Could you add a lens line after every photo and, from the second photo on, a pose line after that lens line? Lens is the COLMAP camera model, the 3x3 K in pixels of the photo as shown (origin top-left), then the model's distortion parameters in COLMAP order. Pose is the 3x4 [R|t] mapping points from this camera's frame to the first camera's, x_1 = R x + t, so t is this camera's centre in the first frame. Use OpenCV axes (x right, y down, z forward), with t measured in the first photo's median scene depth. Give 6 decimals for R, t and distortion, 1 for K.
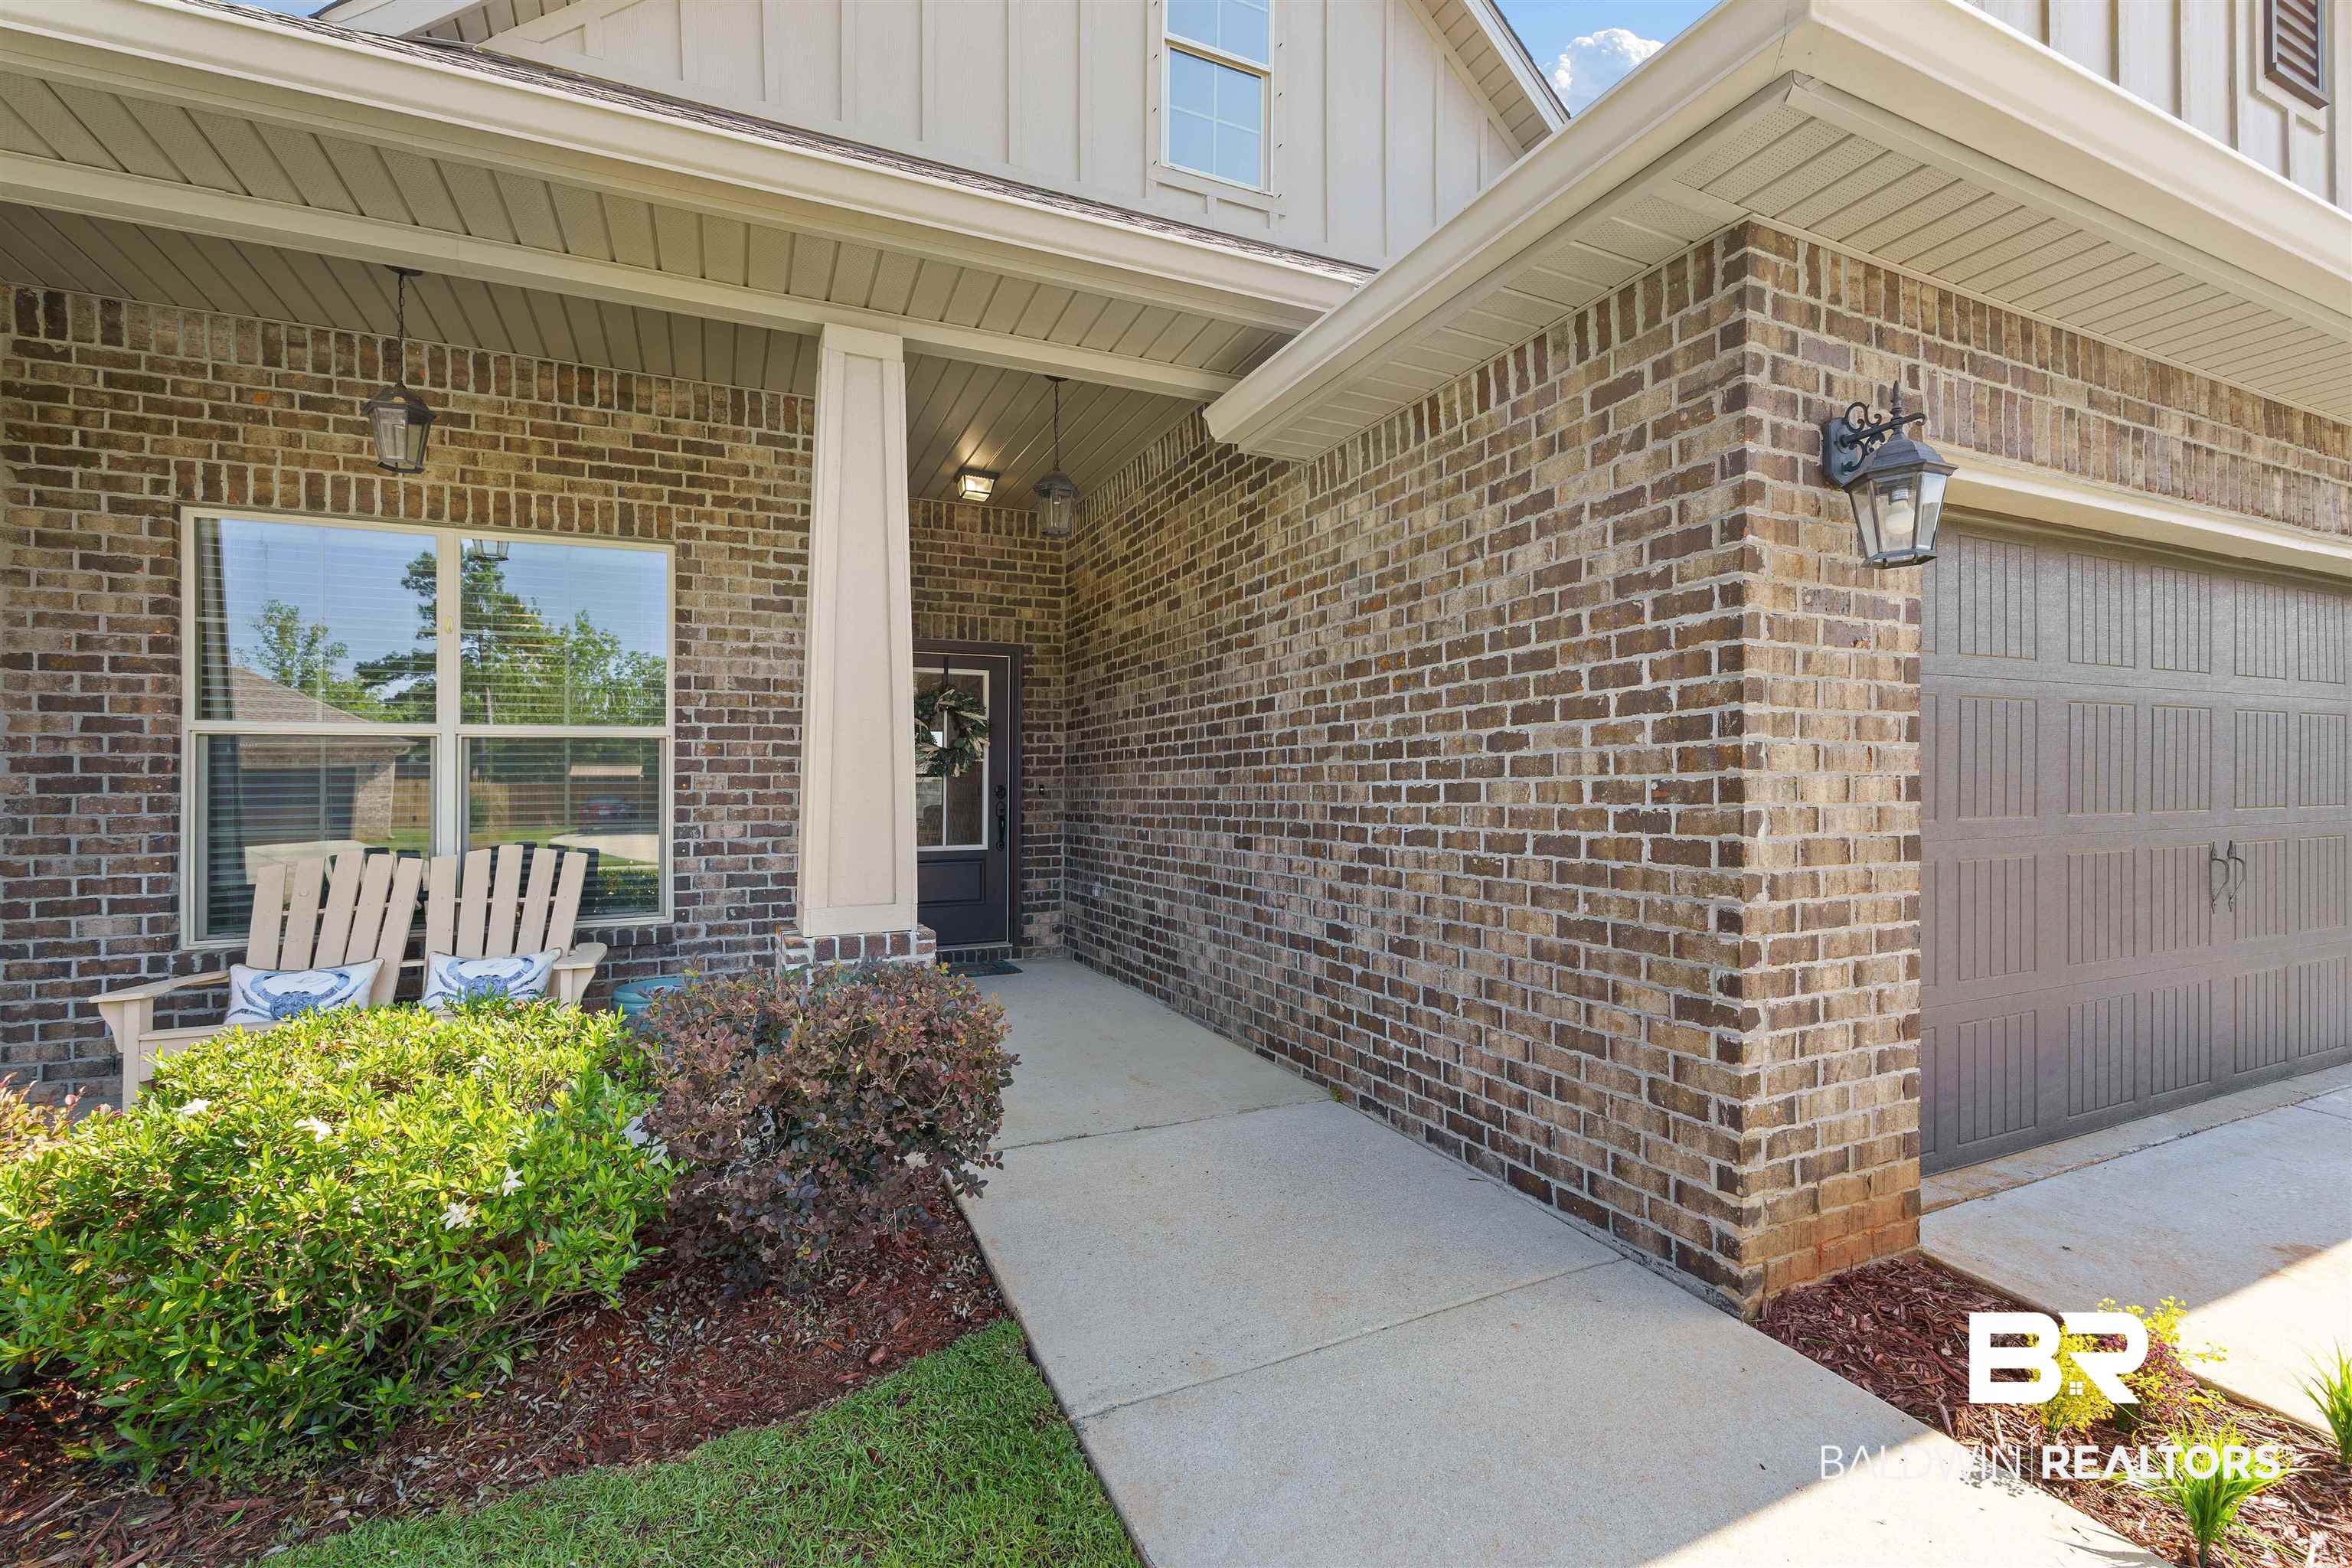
lens RADIAL K [[1021.2, 0, 1166.1], [0, 1021.2, 792.8], [0, 0, 1]] dist [-0.012142, 0.000651]
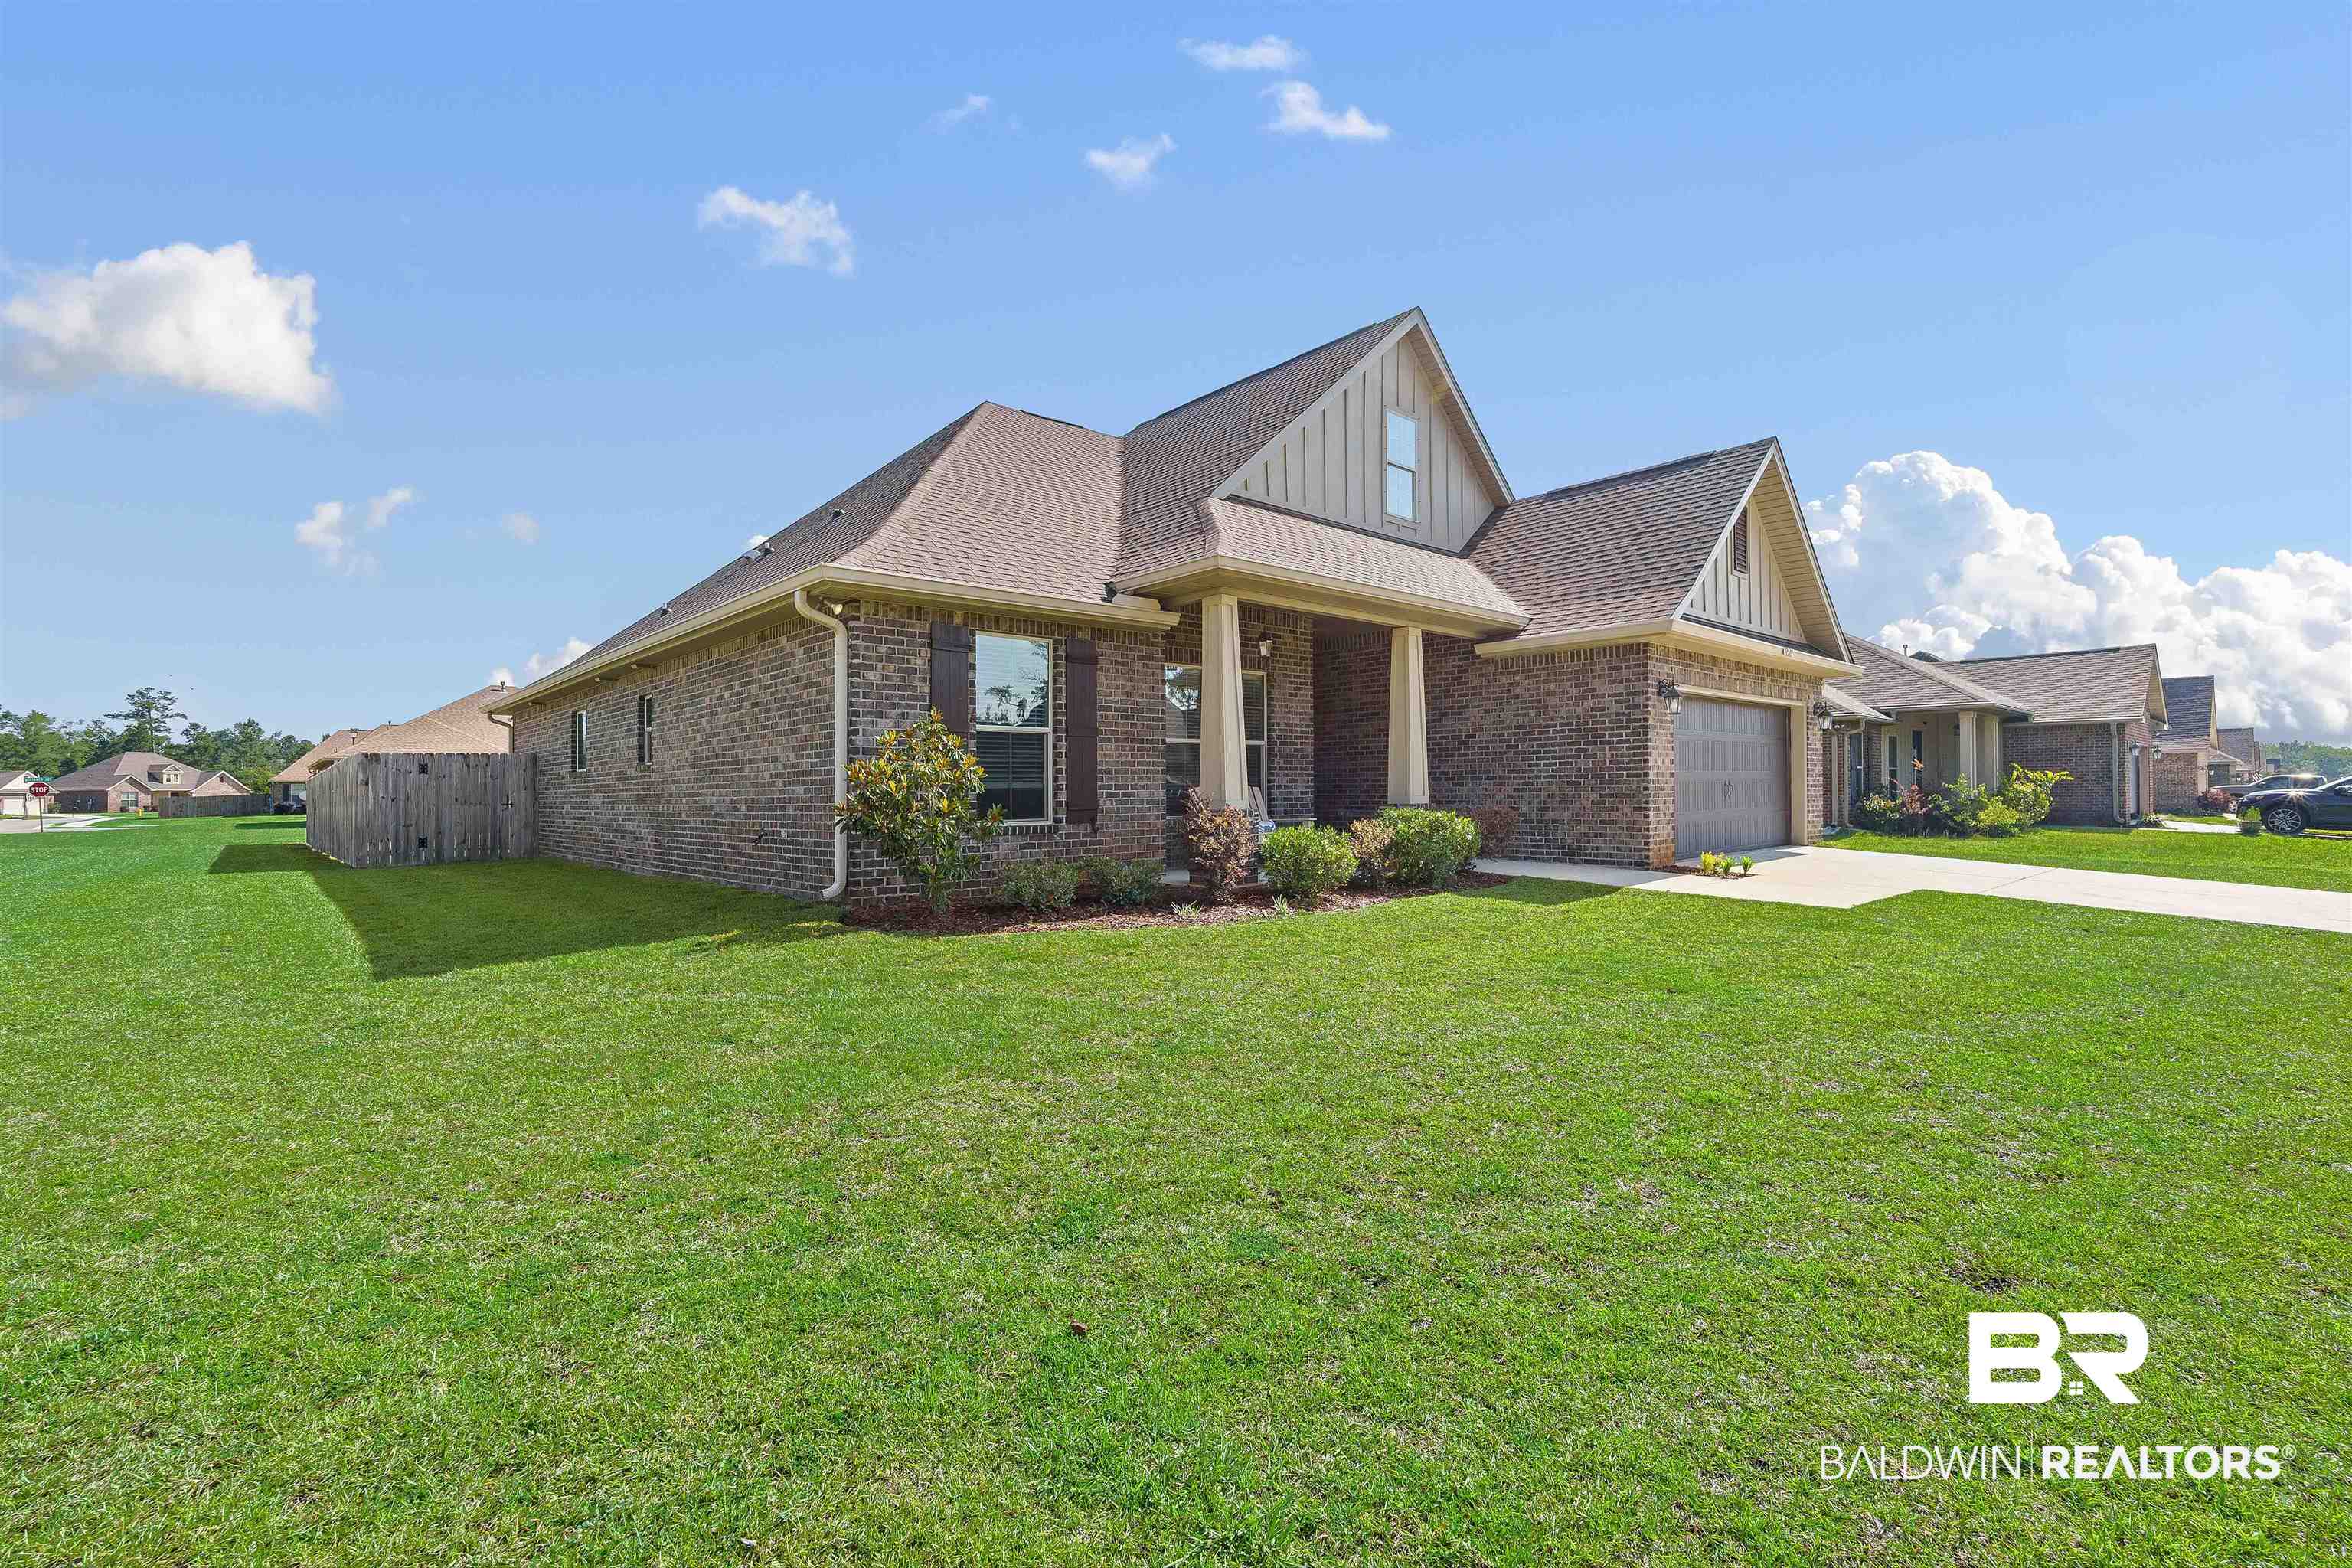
lens RADIAL K [[1021.2, 0, 1189.9], [0, 1021.2, 777.5], [0, 0, 1]] dist [-0.012142, 0.000651]
pose [[0.947614, -0.000245, 0.319417, -2.314793], [0.005487, 0.999865, -0.015511, 0.105792], [-0.319369, 0.016451, 0.947487, -2.192987]]
